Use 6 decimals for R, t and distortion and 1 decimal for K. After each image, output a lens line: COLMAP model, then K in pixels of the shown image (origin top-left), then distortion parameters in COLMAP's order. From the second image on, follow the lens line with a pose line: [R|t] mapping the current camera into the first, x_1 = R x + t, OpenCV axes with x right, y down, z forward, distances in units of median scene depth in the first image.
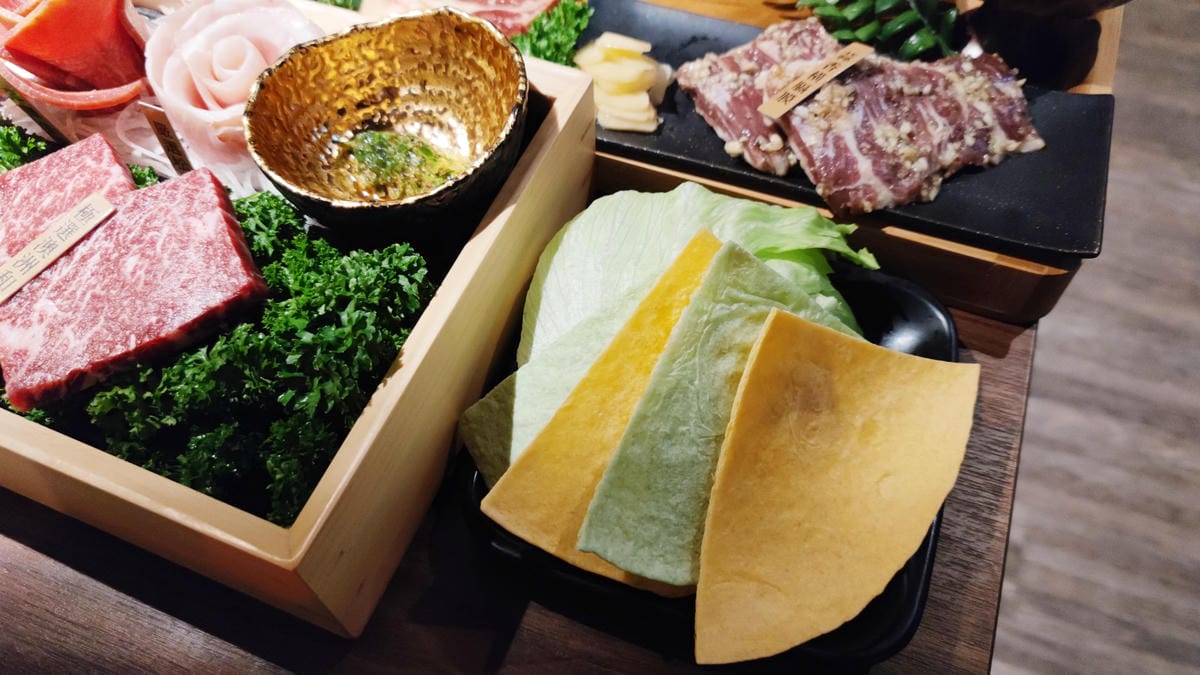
lens RADIAL K [[961.1, 0, 600.0], [0, 961.1, 337.5], [0, 0, 1]] dist [0.017165, 0.000226]
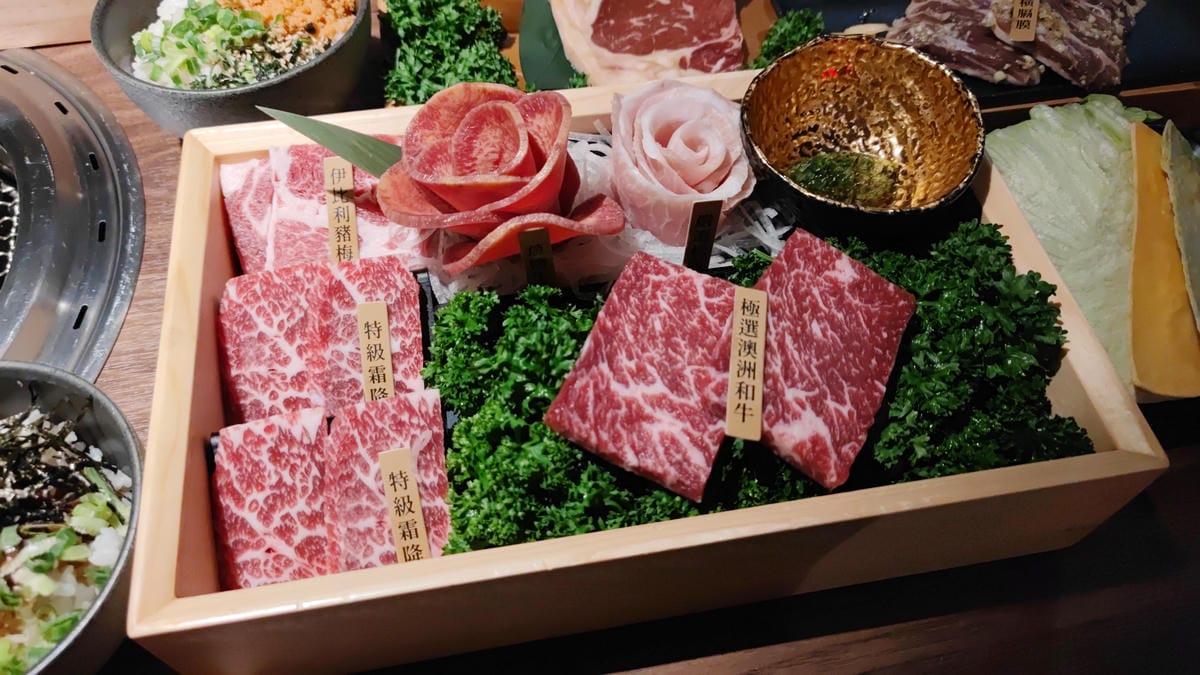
lens RADIAL K [[961.1, 0, 600.0], [0, 961.1, 337.5], [0, 0, 1]] dist [0.017165, 0.000226]
pose [[0.835117, -0.414452, 0.361674, -0.894716], [0.422498, 0.904327, 0.060731, -0.194965], [-0.352242, 0.102089, 0.930325, 0.082948]]
